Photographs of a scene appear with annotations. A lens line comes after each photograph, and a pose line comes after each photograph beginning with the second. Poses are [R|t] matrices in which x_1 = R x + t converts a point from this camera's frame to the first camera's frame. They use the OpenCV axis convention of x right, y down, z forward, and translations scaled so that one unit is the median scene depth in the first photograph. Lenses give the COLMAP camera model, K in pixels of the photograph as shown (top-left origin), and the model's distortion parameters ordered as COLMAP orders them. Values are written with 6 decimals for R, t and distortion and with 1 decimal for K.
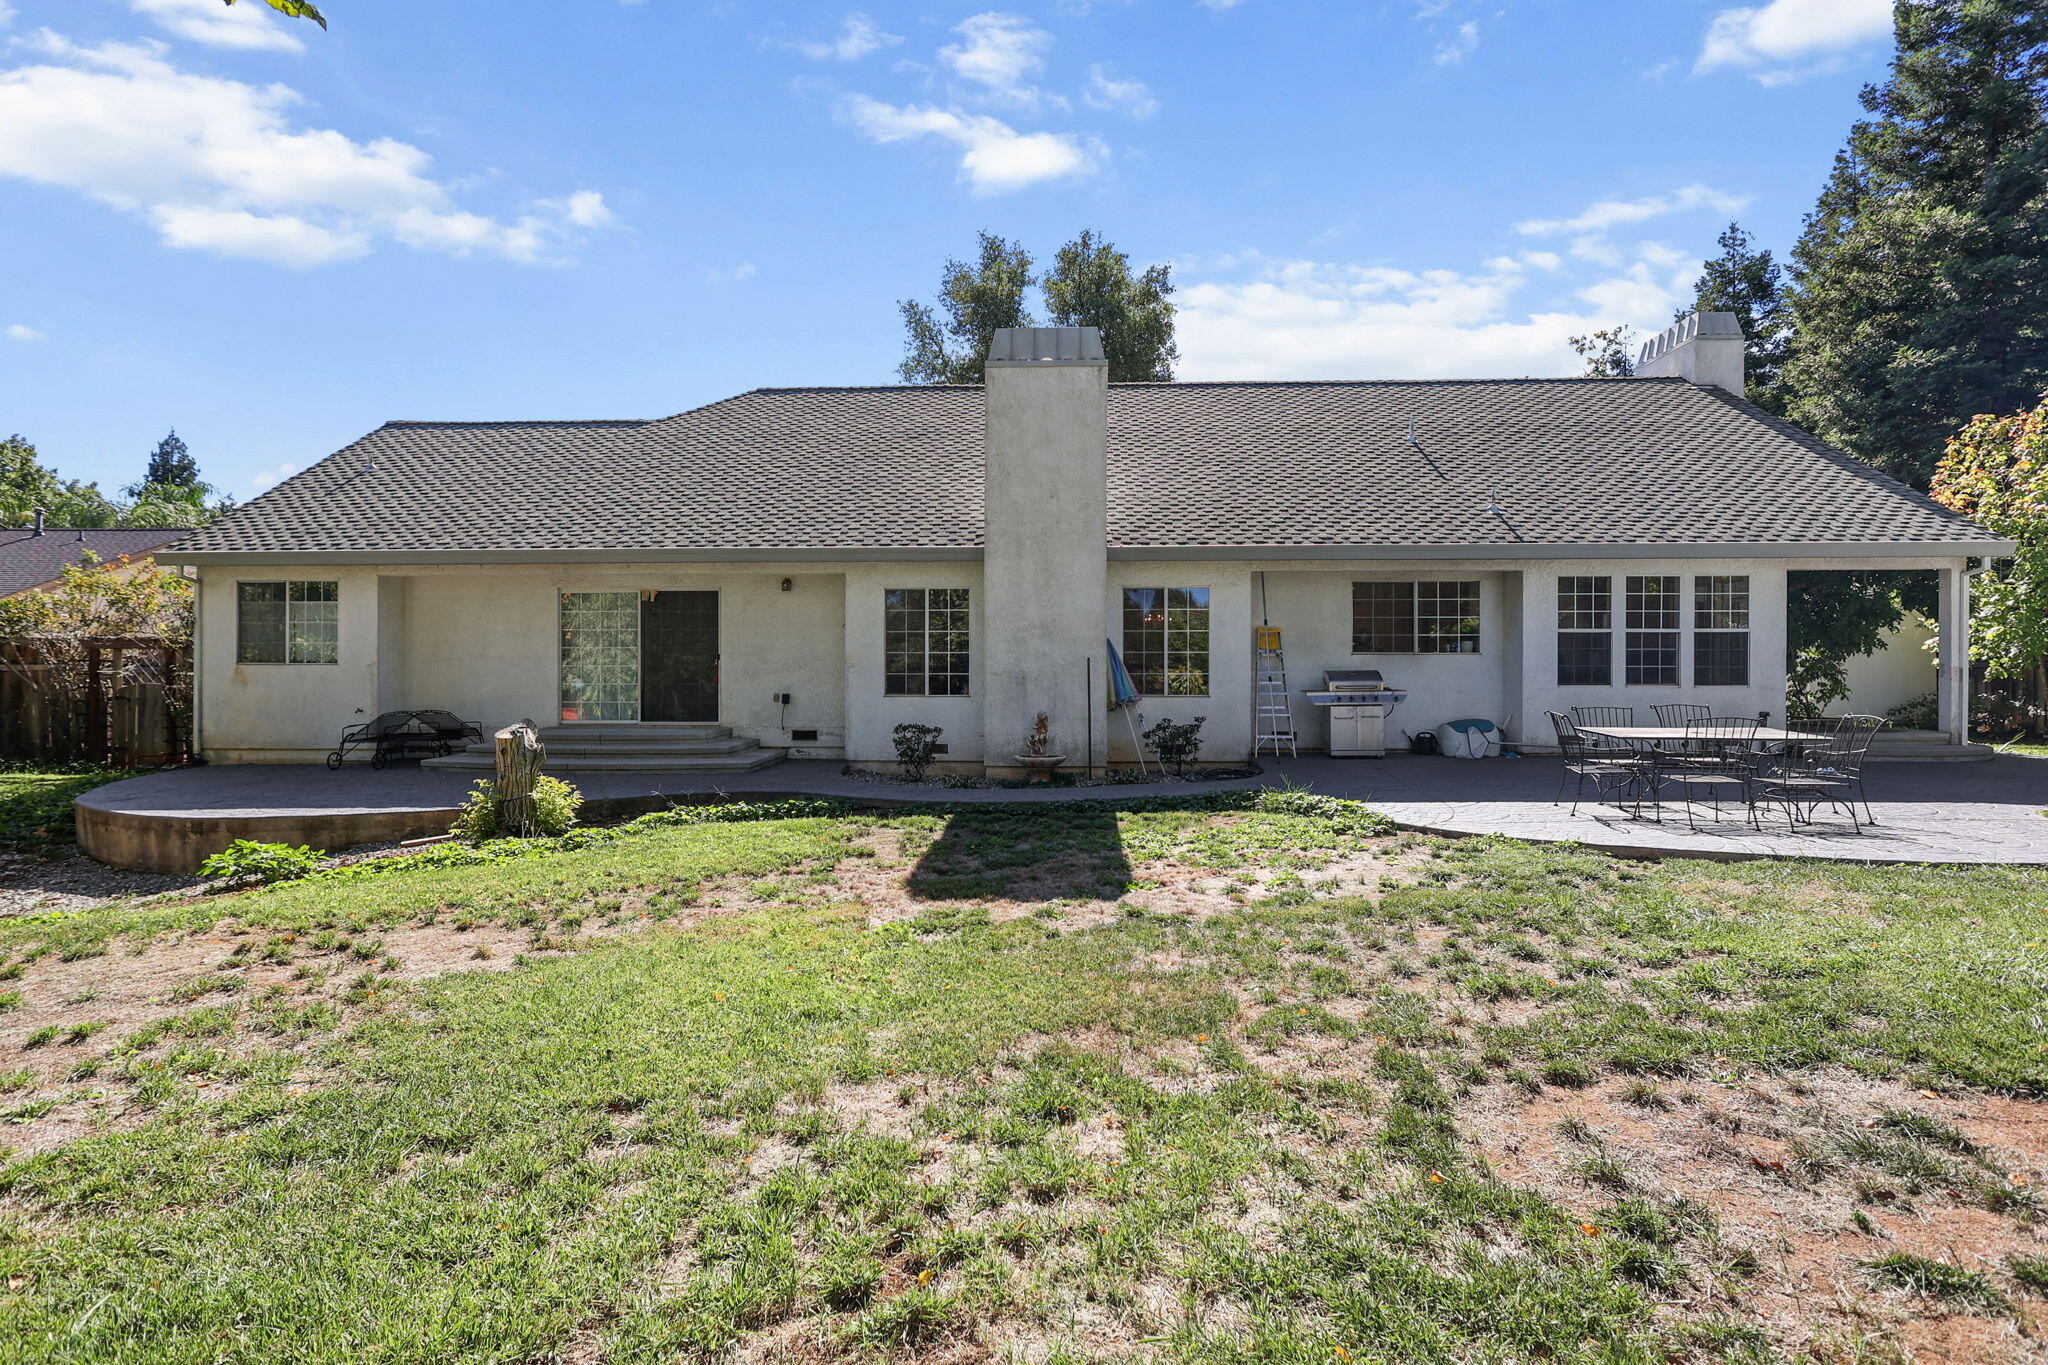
lens RADIAL K [[934.4, 0, 1024.0], [0, 934.4, 682.5], [0, 0, 1]] dist [0.006110, 0.000542]
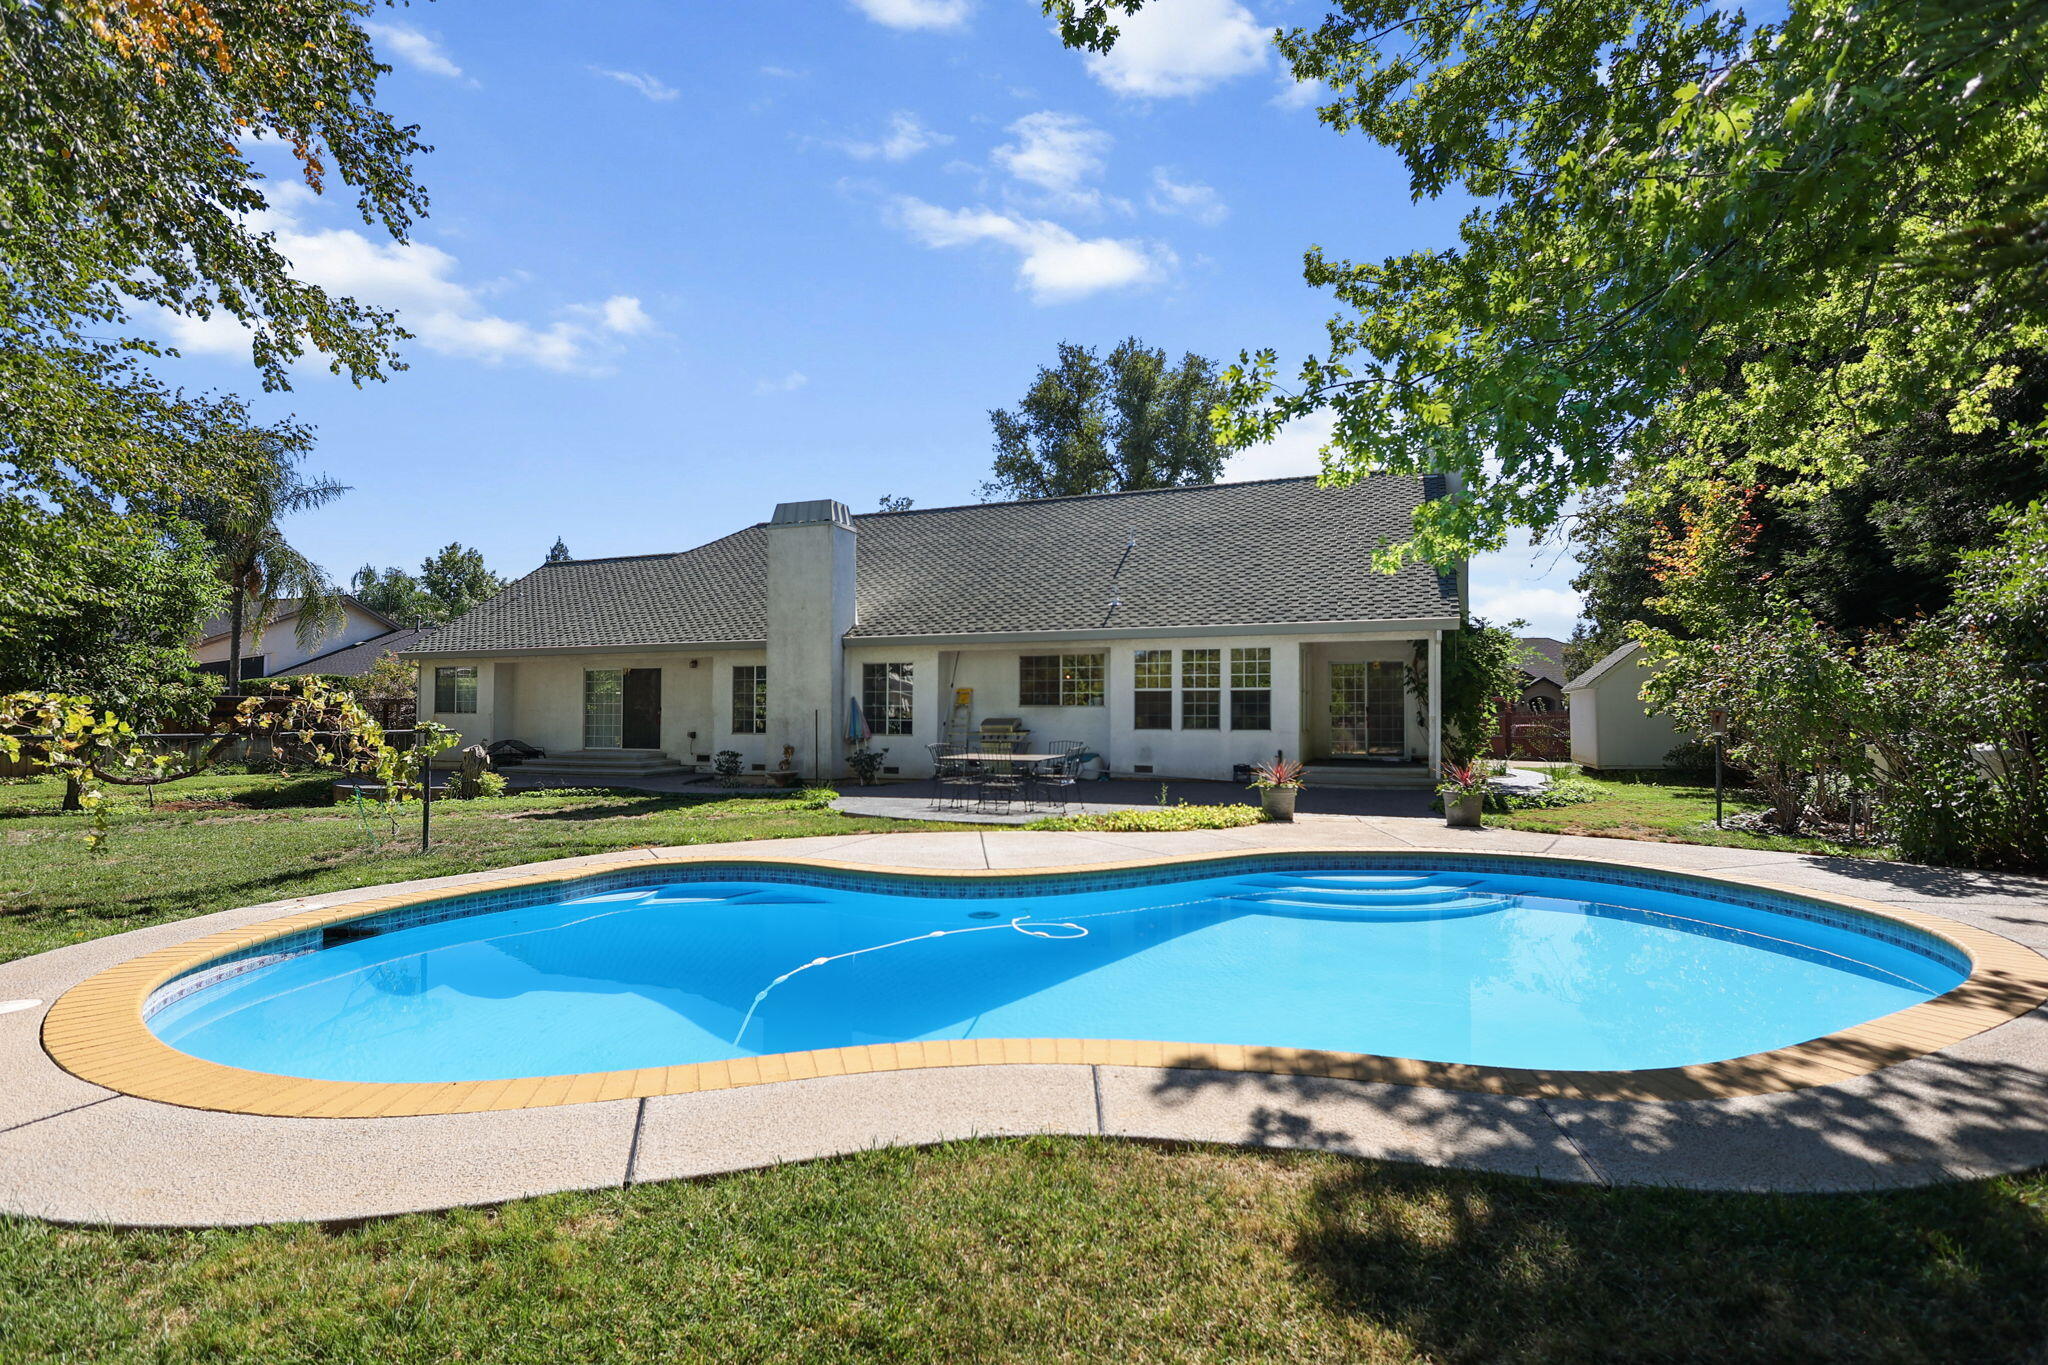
lens RADIAL K [[942.9, 0, 1022.3], [0, 942.9, 691.9], [0, 0, 1]] dist [0.000401, 0.000300]
pose [[0.947471, -0.006170, -0.319782, 0.826148], [-0.005885, 0.999308, -0.036718, -0.000093], [0.319787, 0.036671, 0.946779, -0.360744]]
